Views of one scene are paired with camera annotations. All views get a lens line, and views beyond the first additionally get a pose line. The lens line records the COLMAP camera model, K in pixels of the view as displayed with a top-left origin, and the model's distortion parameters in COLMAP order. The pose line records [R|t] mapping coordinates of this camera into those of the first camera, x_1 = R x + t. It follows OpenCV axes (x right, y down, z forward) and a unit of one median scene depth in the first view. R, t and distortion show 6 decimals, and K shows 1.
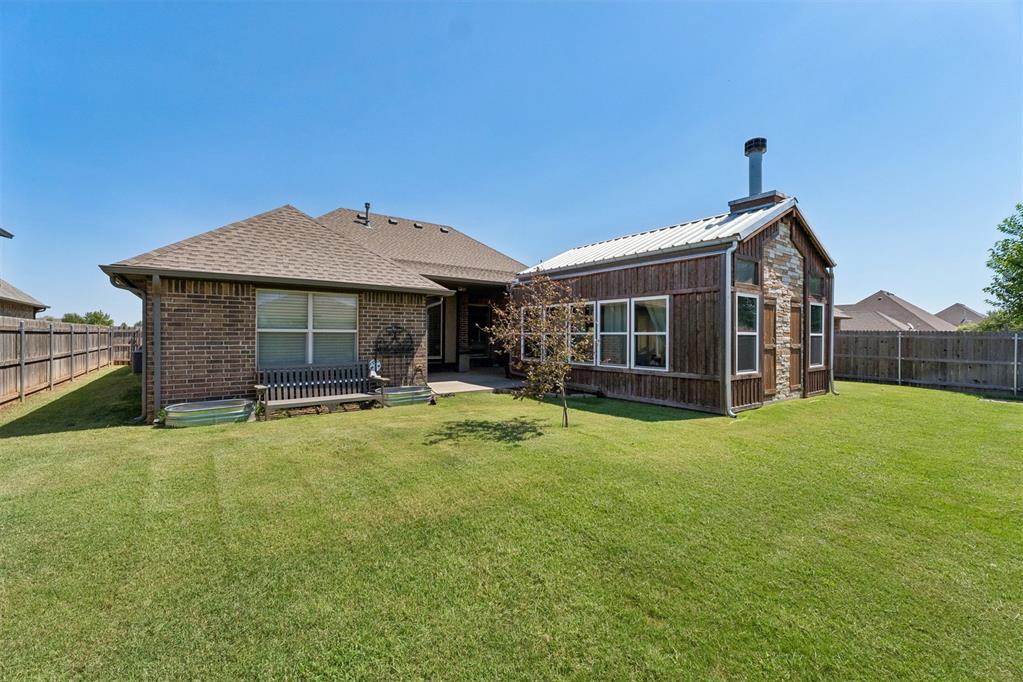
lens RADIAL K [[431.5, 0, 517.4], [0, 431.5, 338.3], [0, 0, 1]] dist [0.003814, 0.000427]
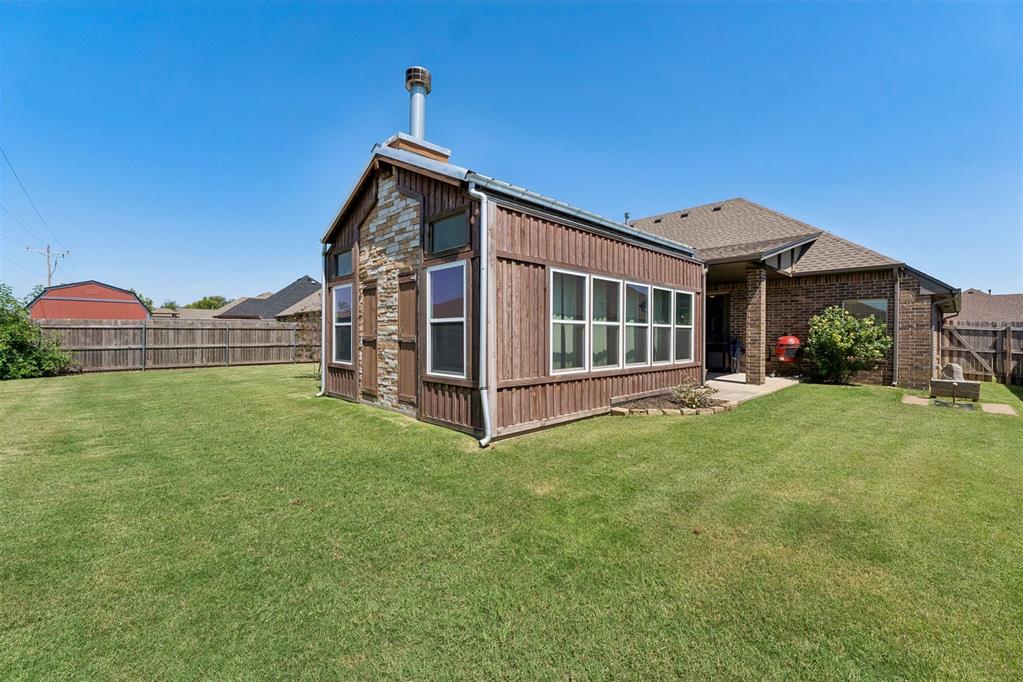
lens RADIAL K [[431.5, 0, 517.9], [0, 431.5, 338.8], [0, 0, 1]] dist [0.003814, 0.000427]
pose [[0.121517, 0.003161, -0.992584, 1.398815], [-0.004211, 0.999988, 0.002669, 0.016128], [0.992580, 0.003856, 0.121528, 1.131506]]
